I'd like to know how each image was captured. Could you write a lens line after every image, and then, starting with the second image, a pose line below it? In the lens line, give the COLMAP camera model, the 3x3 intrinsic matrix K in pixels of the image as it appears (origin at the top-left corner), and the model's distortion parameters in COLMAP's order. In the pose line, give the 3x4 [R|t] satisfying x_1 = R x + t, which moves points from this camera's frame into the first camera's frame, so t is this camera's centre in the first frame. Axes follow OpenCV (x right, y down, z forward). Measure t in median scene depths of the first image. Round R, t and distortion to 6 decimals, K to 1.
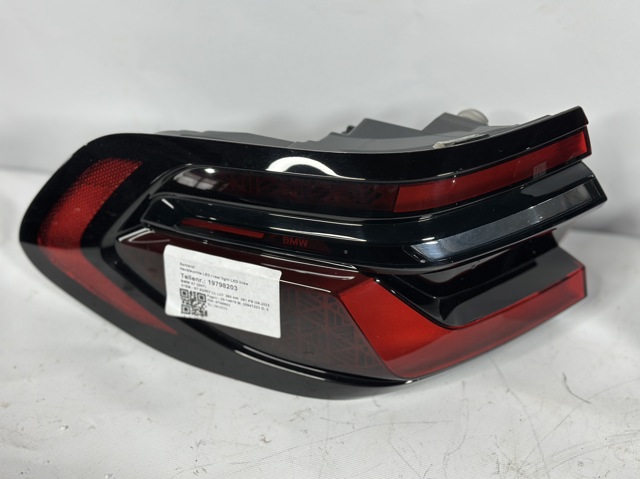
lens RADIAL K [[900.5, 0, 320.2], [0, 900.5, 239.4], [0, 0, 1]] dist [0.013517, 0.000000]
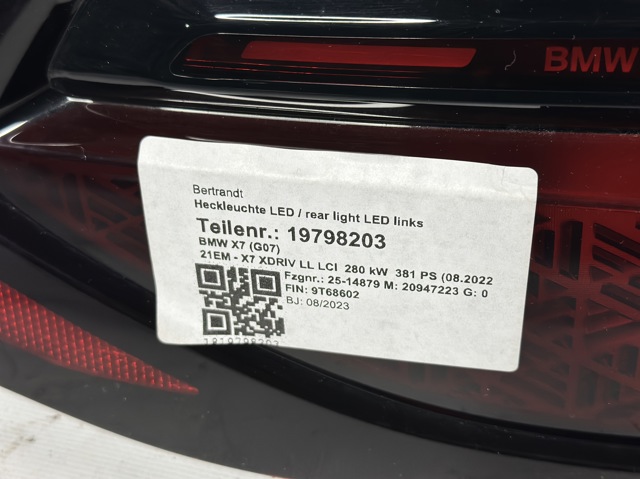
lens RADIAL K [[900.5, 0, 319.8], [0, 900.5, 239.8], [0, 0, 1]] dist [0.013517, 0.000000]
pose [[0.984149, -0.125507, 0.125294, -0.153184], [0.118168, 0.990902, 0.064412, 0.029621], [-0.132238, -0.048586, 0.990027, 0.669935]]
